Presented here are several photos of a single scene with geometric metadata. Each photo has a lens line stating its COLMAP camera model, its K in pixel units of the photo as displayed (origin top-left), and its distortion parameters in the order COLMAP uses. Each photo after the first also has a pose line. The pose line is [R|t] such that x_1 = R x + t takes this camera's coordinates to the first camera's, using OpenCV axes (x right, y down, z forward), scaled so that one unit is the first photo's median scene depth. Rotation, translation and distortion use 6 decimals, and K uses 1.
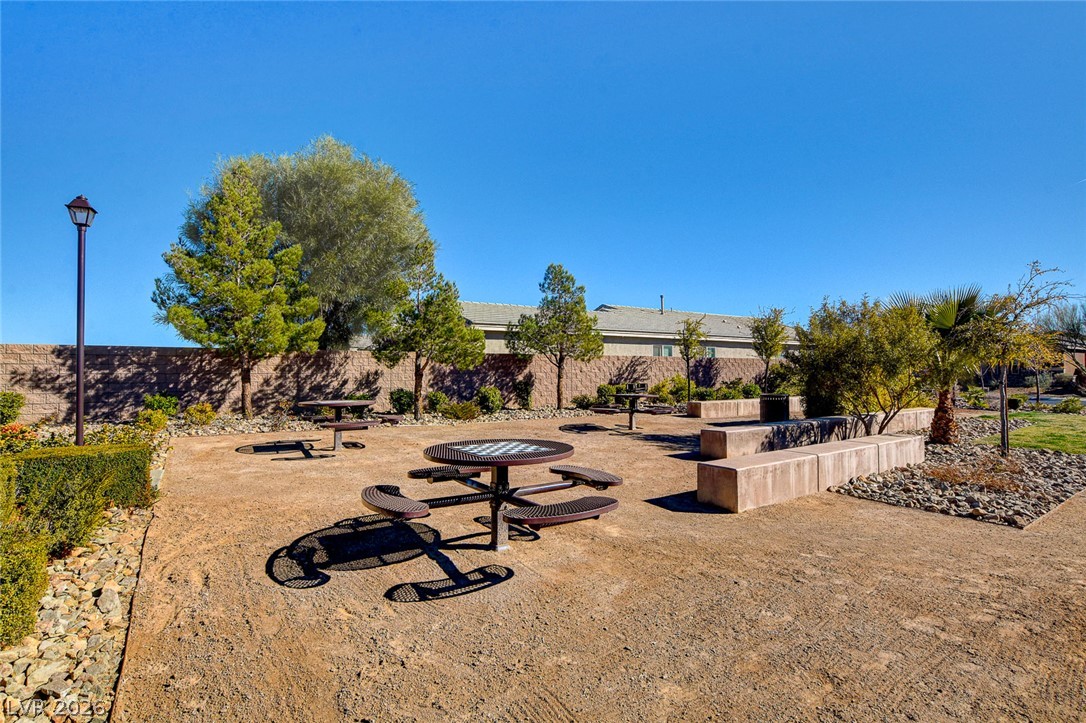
lens RADIAL K [[519.3, 0, 544.5], [0, 519.3, 364.6], [0, 0, 1]] dist [-0.004366, -0.000273]
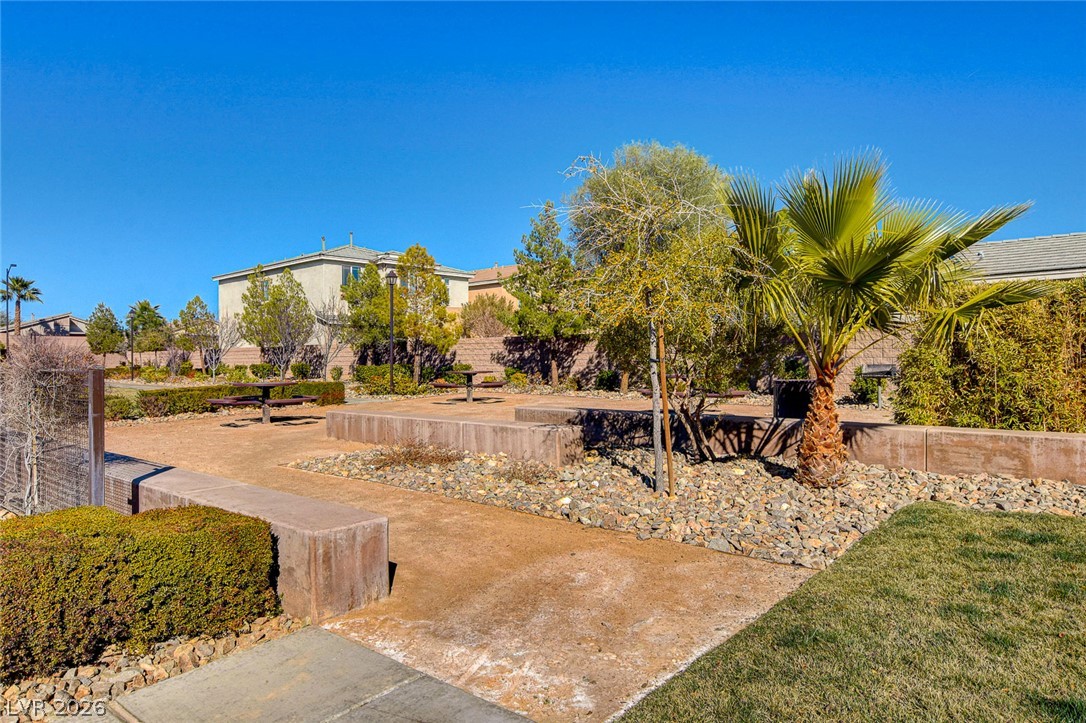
lens RADIAL K [[694.0, 0, 546.6], [0, 694.0, 354.4], [0, 0, 1]] dist [0.002033, 0.002087]
pose [[0.279194, -0.002770, -0.960231, 1.078944], [0.023695, 0.999711, 0.004006, 0.010150], [0.959942, -0.023871, 0.279179, 0.421423]]
